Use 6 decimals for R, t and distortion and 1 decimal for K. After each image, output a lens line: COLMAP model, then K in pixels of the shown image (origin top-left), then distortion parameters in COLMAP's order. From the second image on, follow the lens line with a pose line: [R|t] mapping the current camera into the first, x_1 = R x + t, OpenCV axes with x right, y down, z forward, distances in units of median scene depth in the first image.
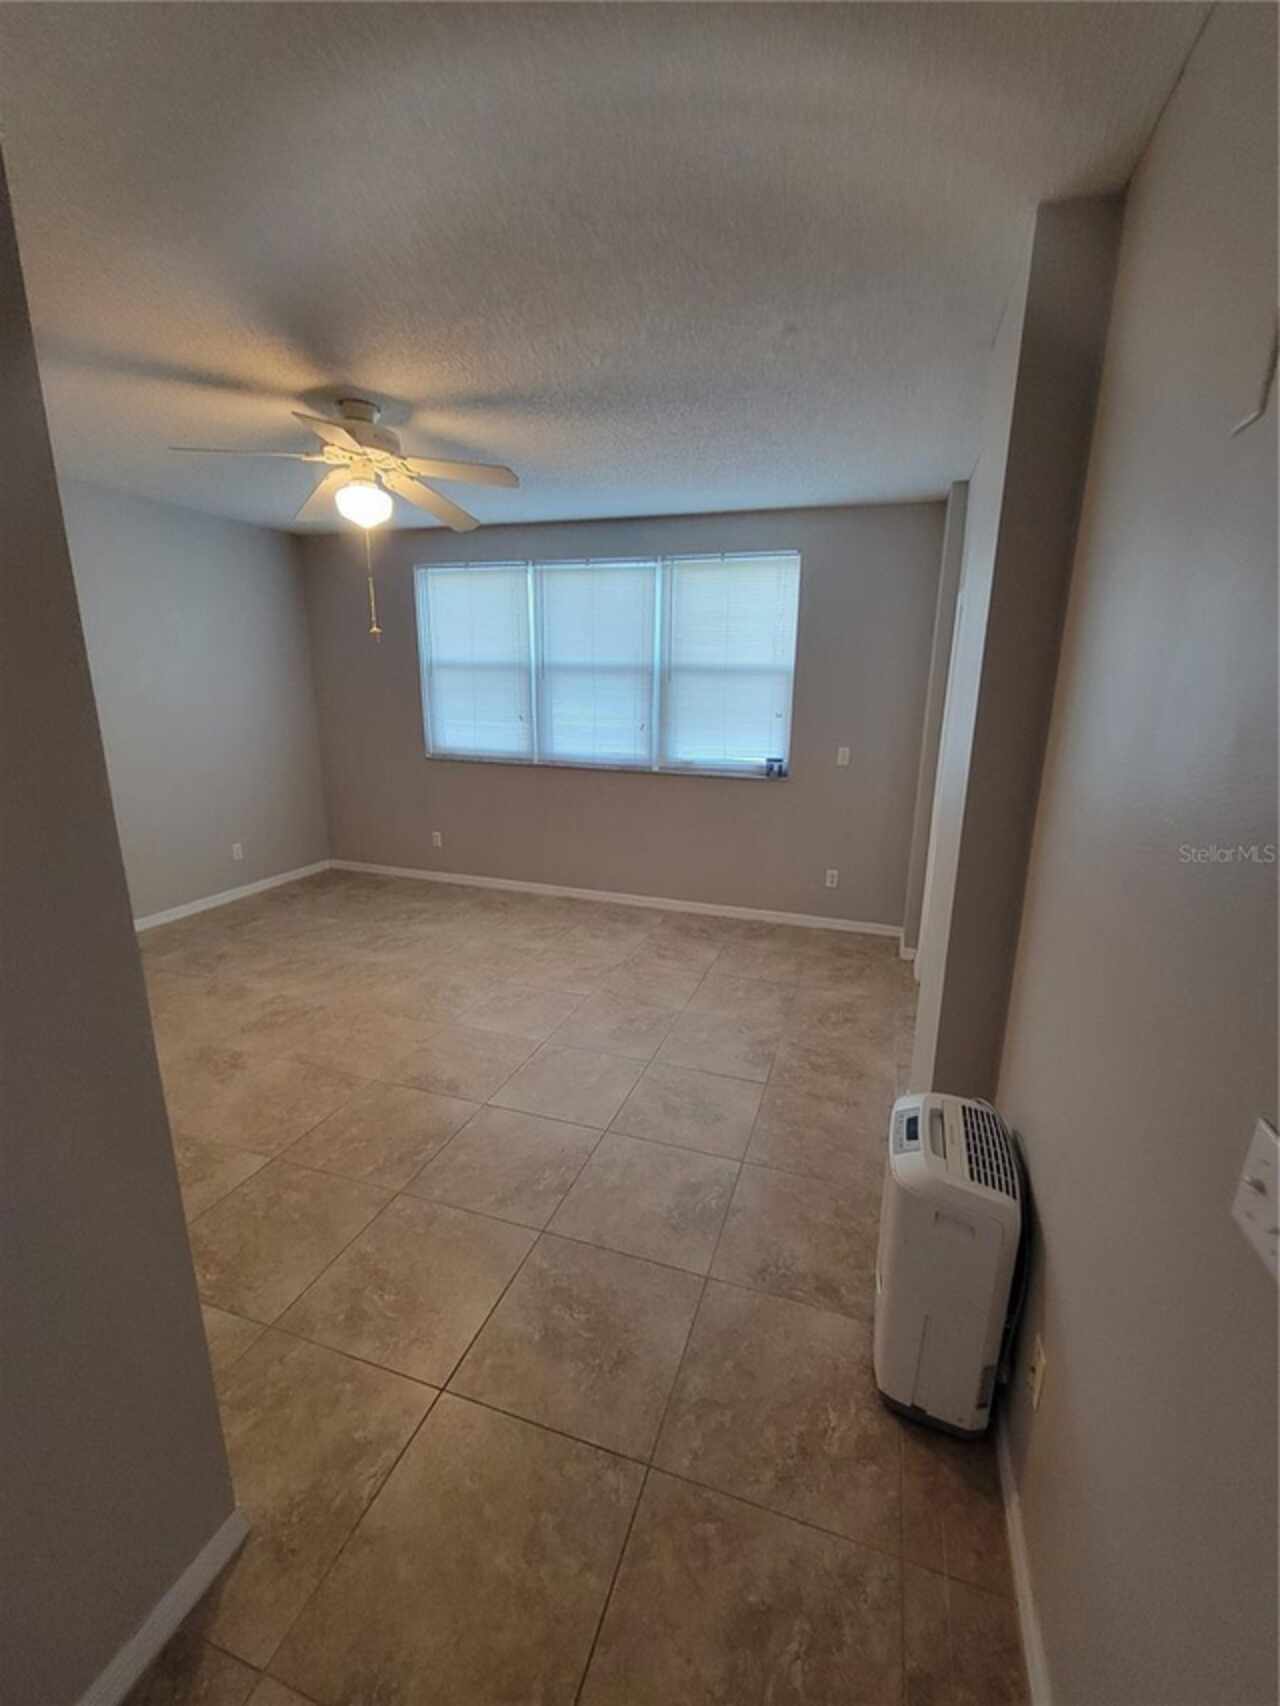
lens RADIAL K [[696.7, 0, 668.9], [0, 696.7, 847.1], [0, 0, 1]] dist [-0.000627, -0.000250]
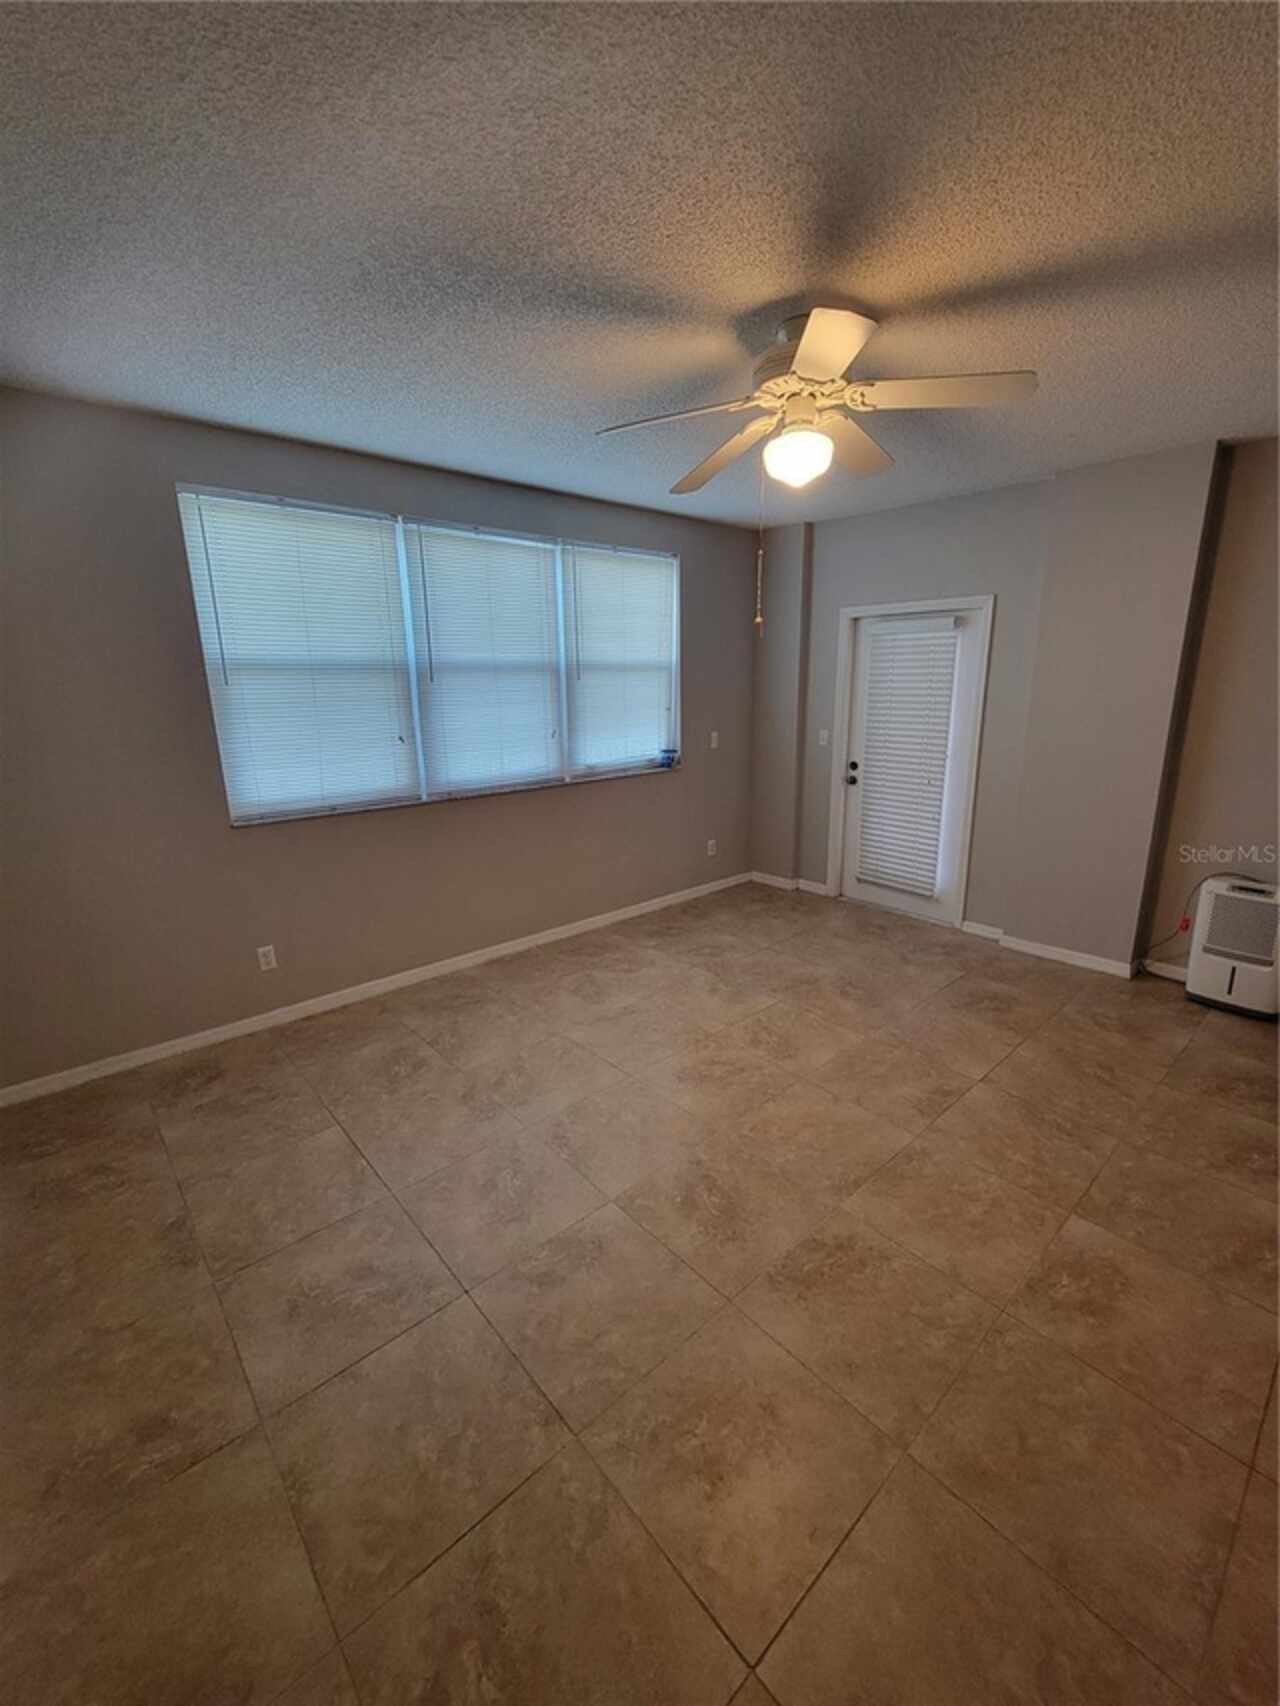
lens RADIAL K [[696.7, 0, 643.6], [0, 696.7, 850.1], [0, 0, 1]] dist [-0.000627, -0.000250]
pose [[0.508750, -0.234496, 0.828363, -0.767880], [0.222083, 0.965371, 0.136886, -0.132218], [-0.831777, 0.114324, 0.543210, 0.472298]]
